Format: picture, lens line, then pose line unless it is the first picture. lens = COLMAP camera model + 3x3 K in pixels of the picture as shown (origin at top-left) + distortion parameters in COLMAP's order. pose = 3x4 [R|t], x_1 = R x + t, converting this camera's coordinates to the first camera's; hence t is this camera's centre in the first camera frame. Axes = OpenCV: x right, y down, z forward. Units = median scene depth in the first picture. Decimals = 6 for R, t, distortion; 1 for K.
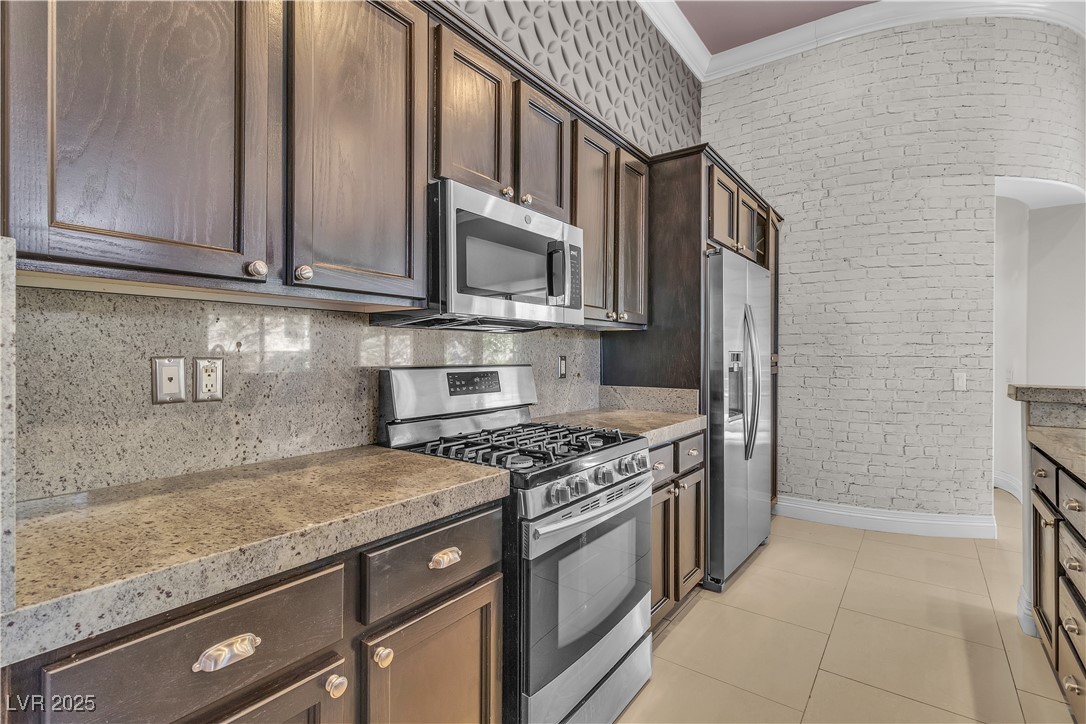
lens RADIAL K [[508.4, 0, 547.8], [0, 508.4, 355.1], [0, 0, 1]] dist [0.003583, 0.000594]
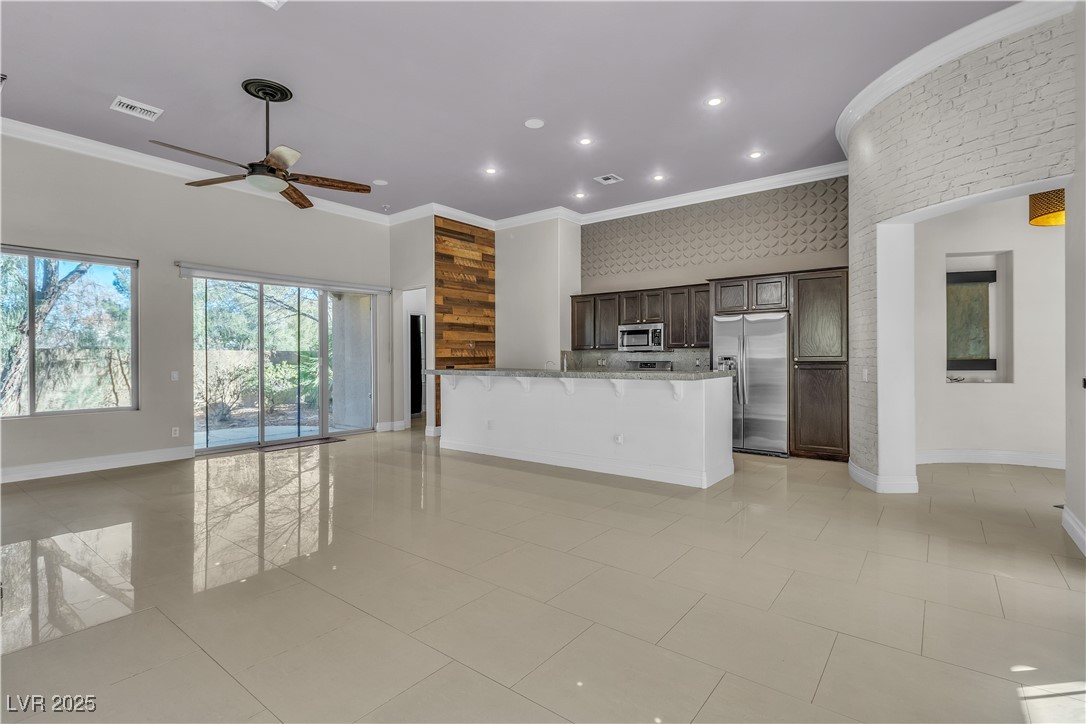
lens RADIAL K [[512.6, 0, 543.0], [0, 512.6, 362.0], [0, 0, 1]] dist [0.000193, 0.000079]
pose [[-0.030419, 0.001989, -0.999535, 2.814381], [0.003146, 0.999993, 0.001894, 0.012634], [0.999532, -0.003087, -0.030425, 0.199996]]
